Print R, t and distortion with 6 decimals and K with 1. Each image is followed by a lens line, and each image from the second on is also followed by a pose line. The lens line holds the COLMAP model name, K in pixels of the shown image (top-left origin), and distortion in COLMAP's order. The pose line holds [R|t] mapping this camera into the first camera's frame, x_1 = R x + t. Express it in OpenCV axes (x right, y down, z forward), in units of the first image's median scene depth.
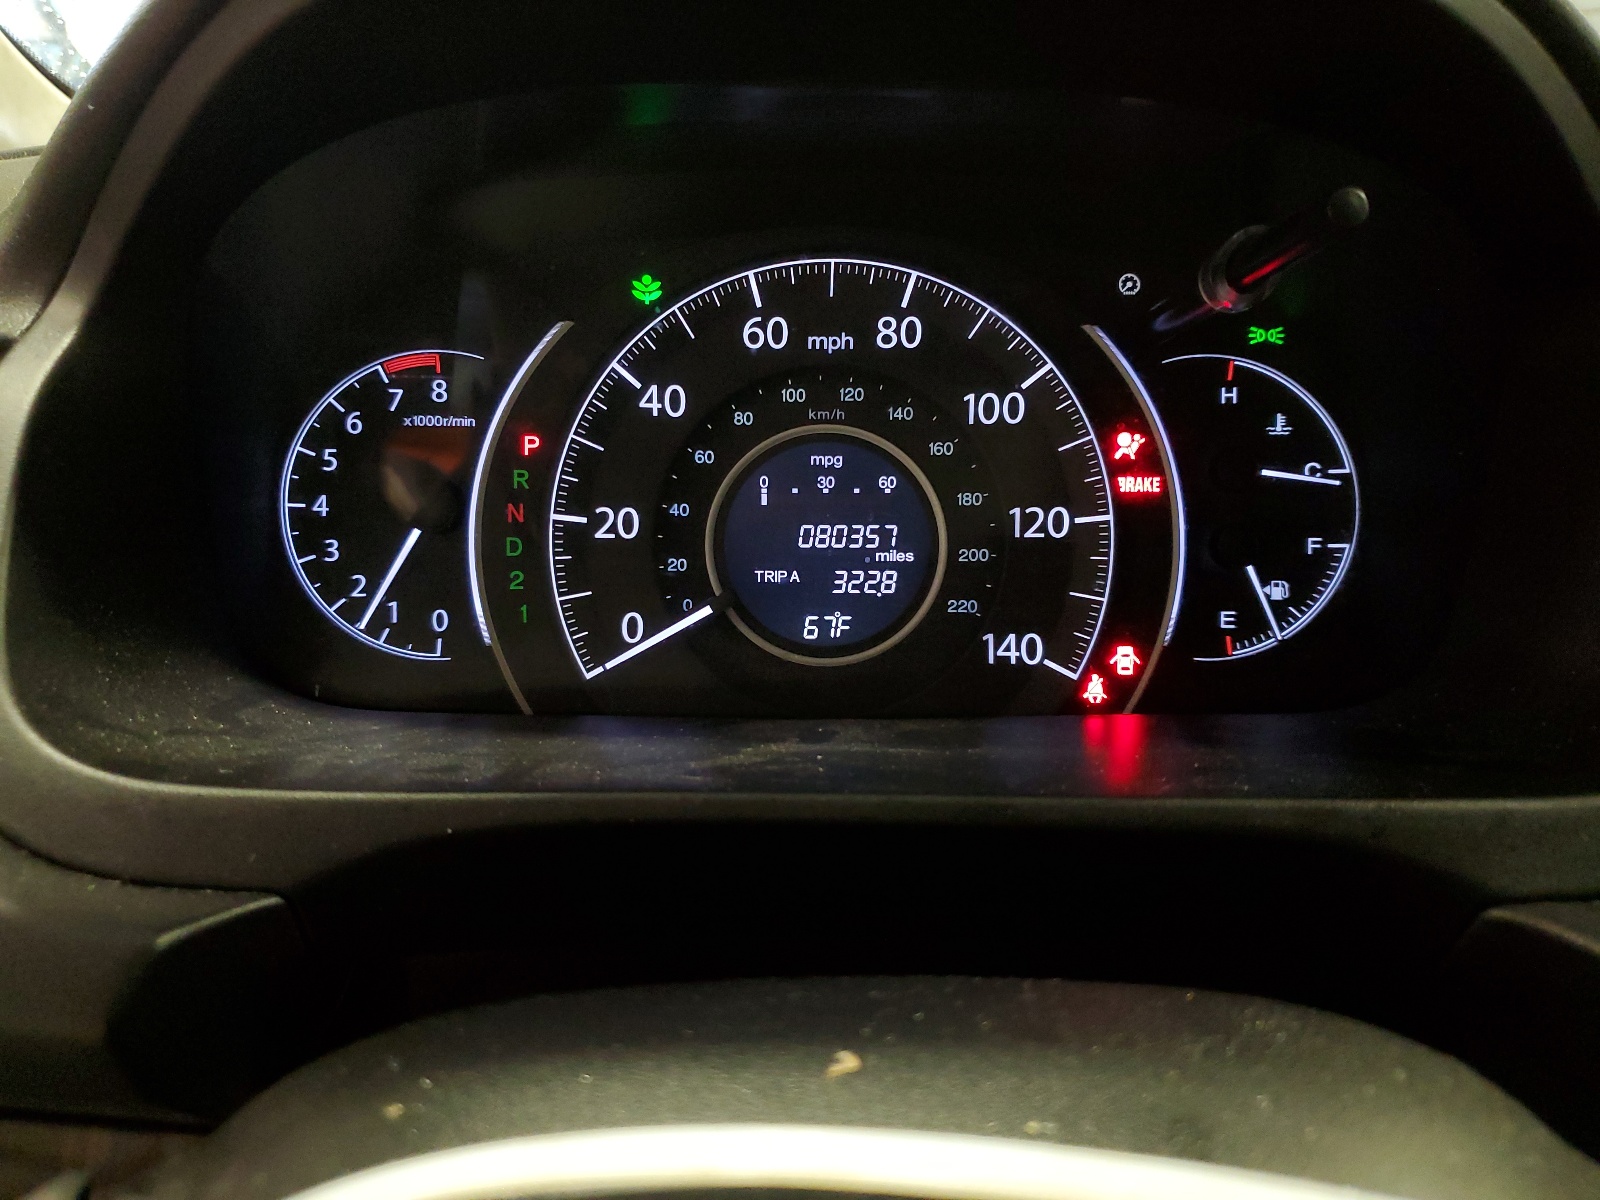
lens RADIAL K [[1219.7, 0, 803.3], [0, 1219.7, 600.5], [0, 0, 1]] dist [-0.000947, -0.010474]
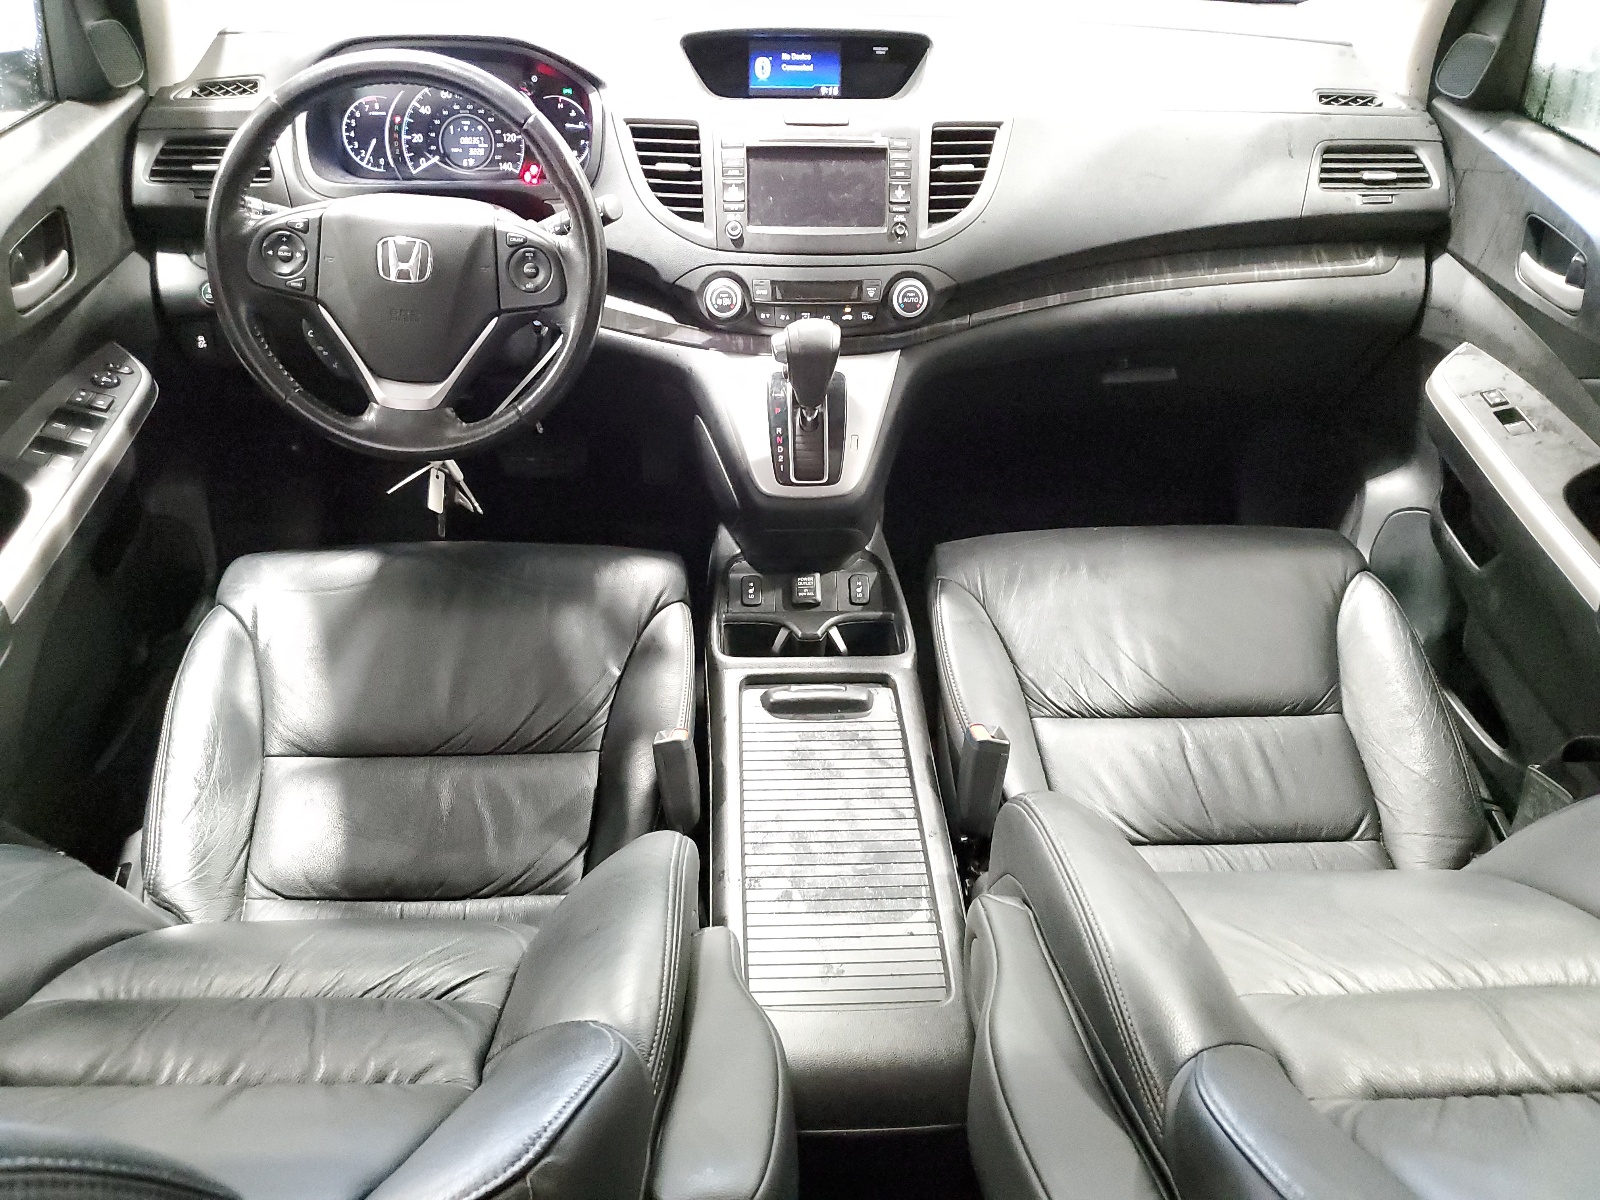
lens RADIAL K [[1219.7, 0, 794.0], [0, 1219.7, 601.6], [0, 0, 1]] dist [-0.000947, -0.010474]
pose [[0.999890, -0.006106, 0.013532, 1.150613], [0.001580, 0.950113, 0.311901, 0.160418], [-0.014761, -0.311846, 0.950018, -3.797049]]
